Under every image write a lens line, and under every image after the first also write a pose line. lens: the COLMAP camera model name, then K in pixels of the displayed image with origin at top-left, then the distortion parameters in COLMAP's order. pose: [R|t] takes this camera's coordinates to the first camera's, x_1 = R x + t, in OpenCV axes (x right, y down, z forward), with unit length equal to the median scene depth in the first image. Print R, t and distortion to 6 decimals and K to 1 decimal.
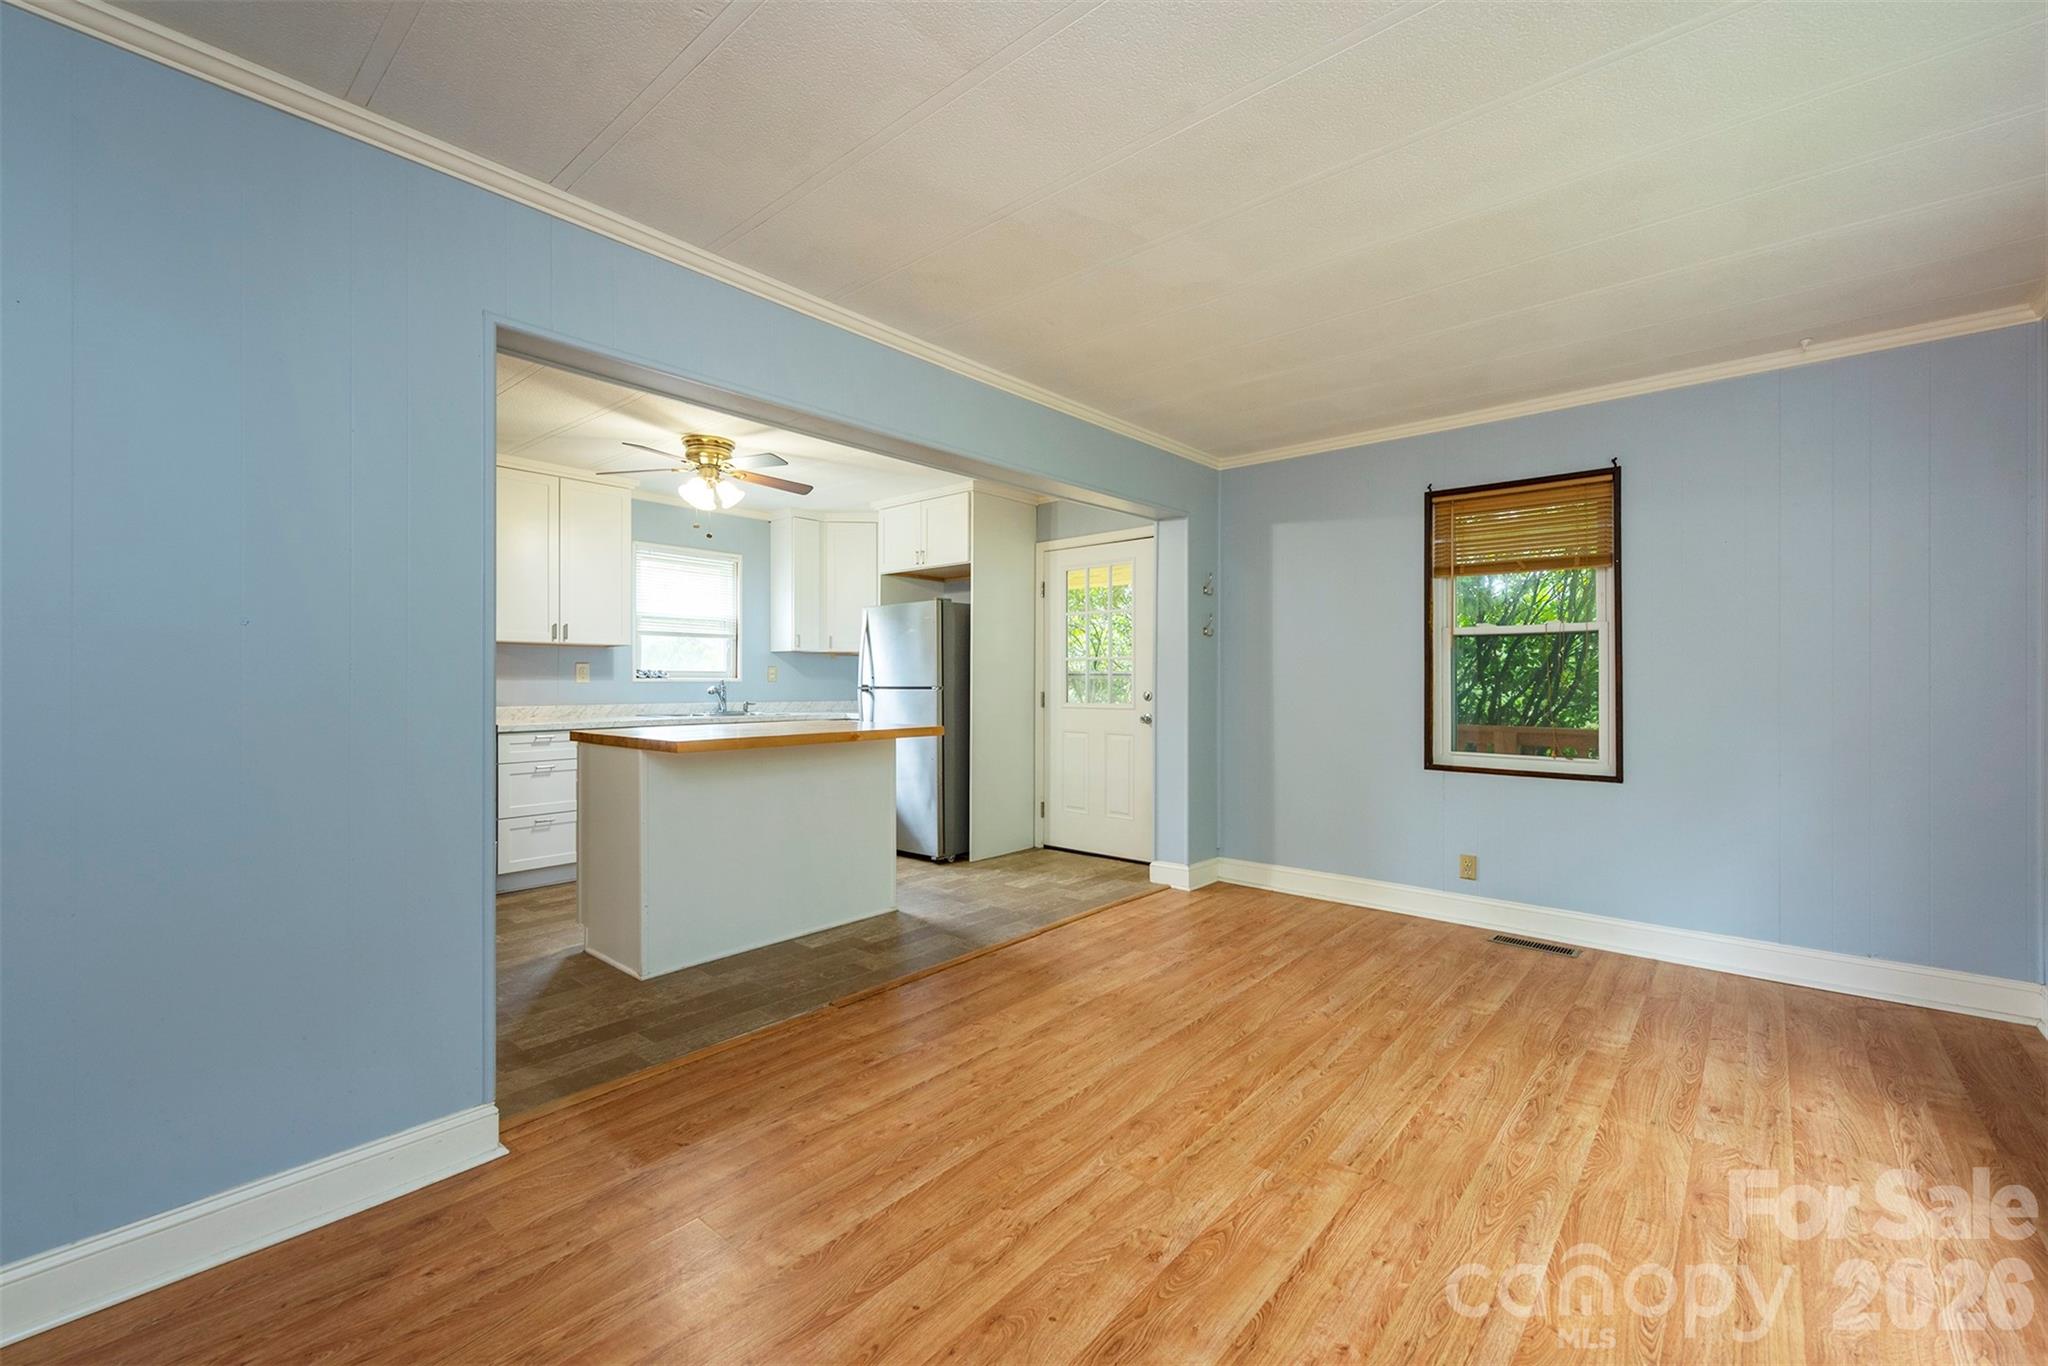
lens RADIAL K [[845.9, 0, 1059.5], [0, 845.9, 691.3], [0, 0, 1]] dist [0.008364, -0.002960]
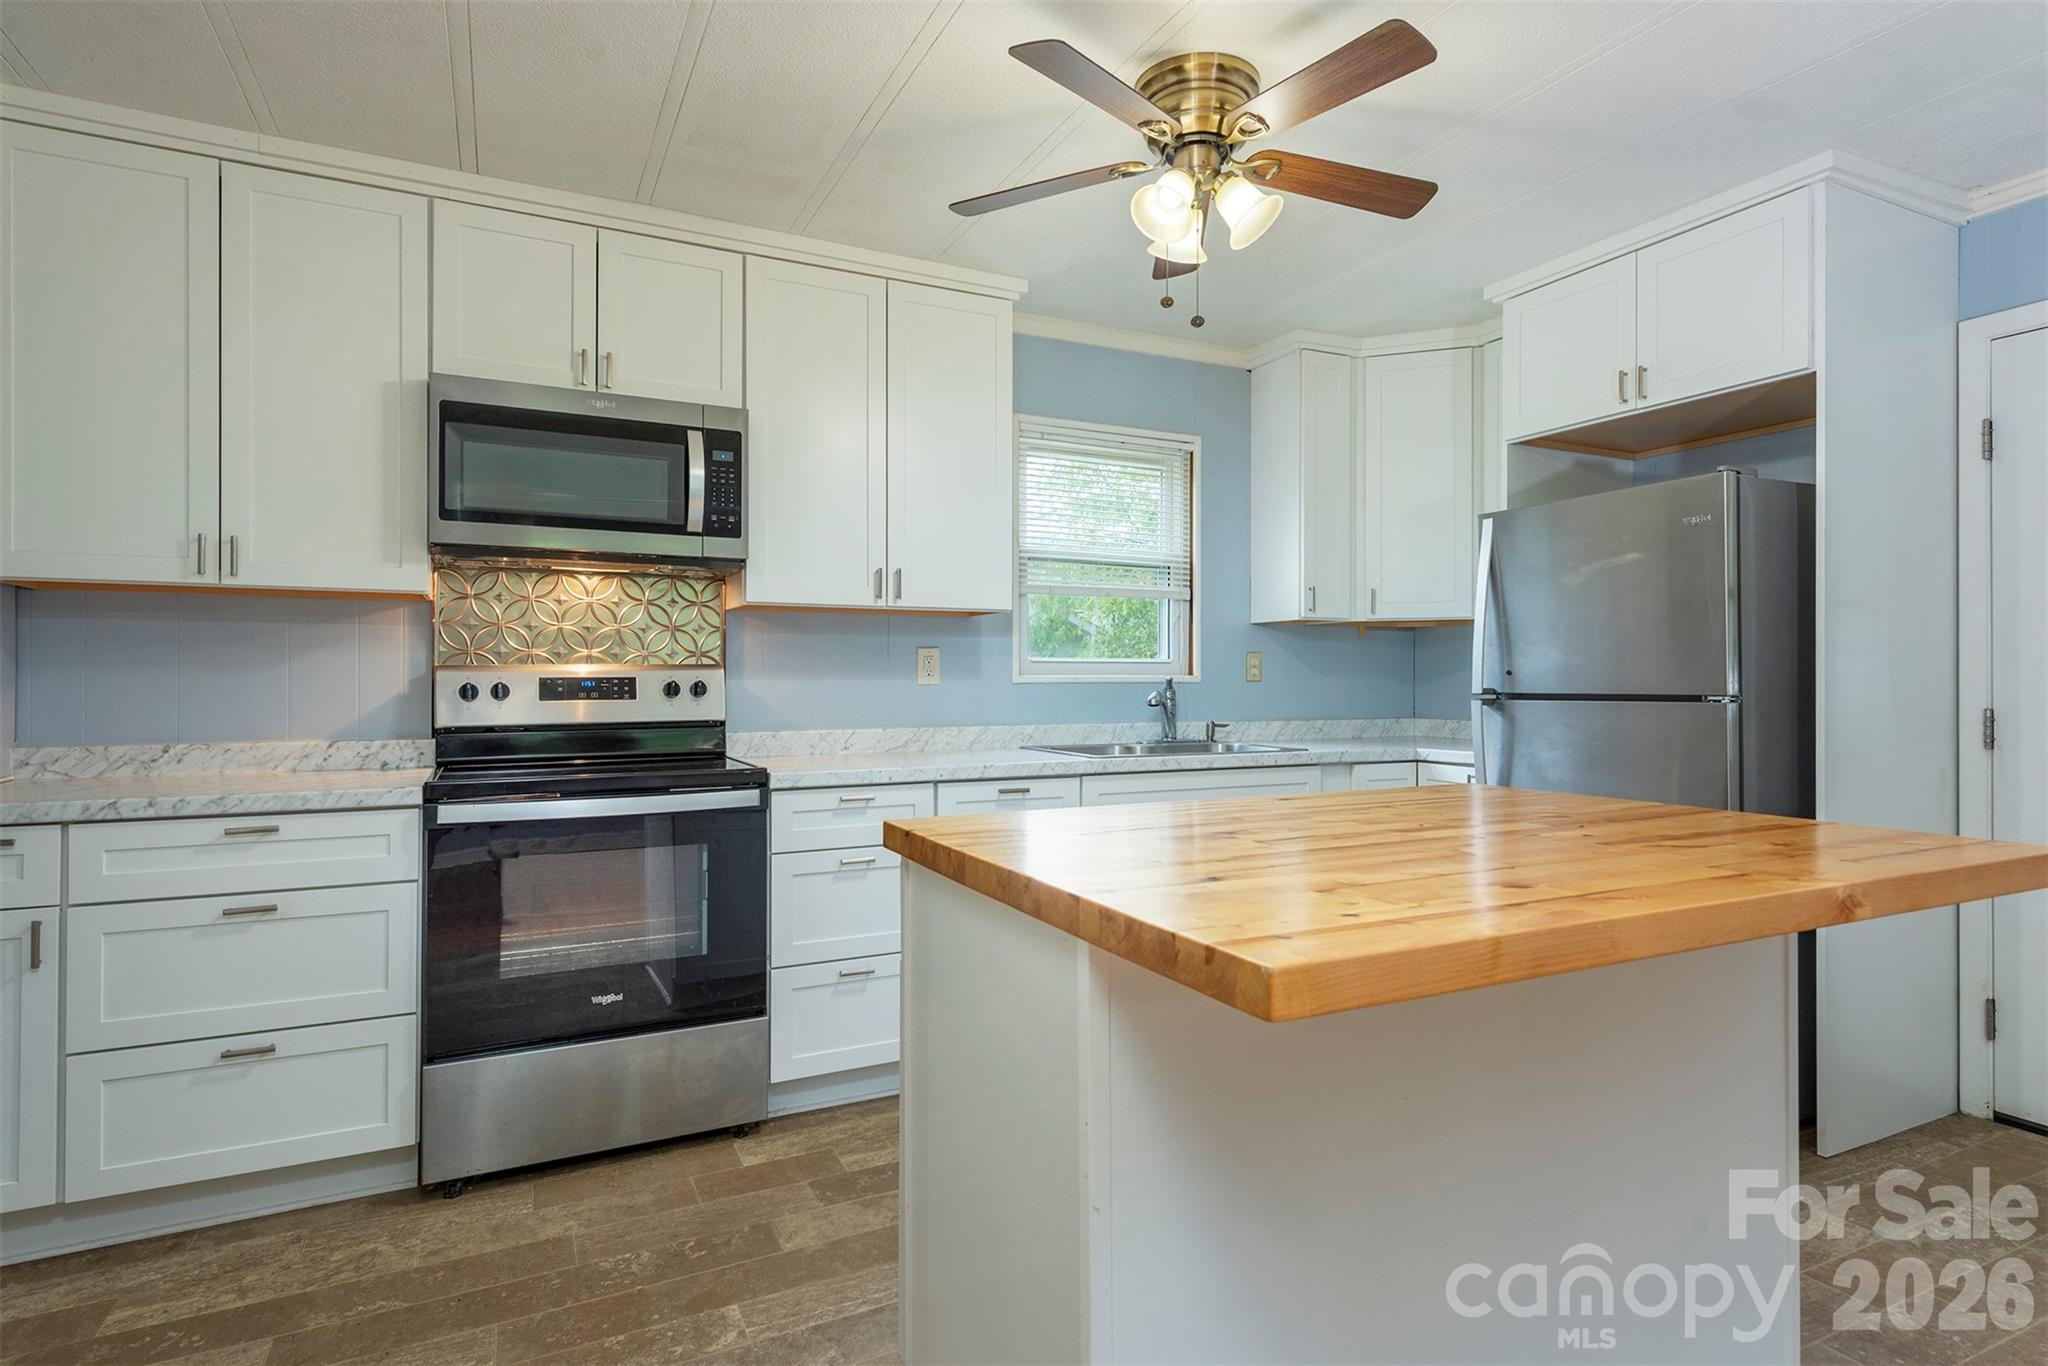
lens RADIAL K [[1085.8, 0, 1035.2], [0, 1085.8, 683.2], [0, 0, 1]] dist [-0.005323, -0.001159]
pose [[0.908538, 0.000299, -0.417801, -0.401206], [-0.003584, 0.999969, -0.007077, -0.011738], [0.417786, 0.007927, 0.908511, 0.752277]]
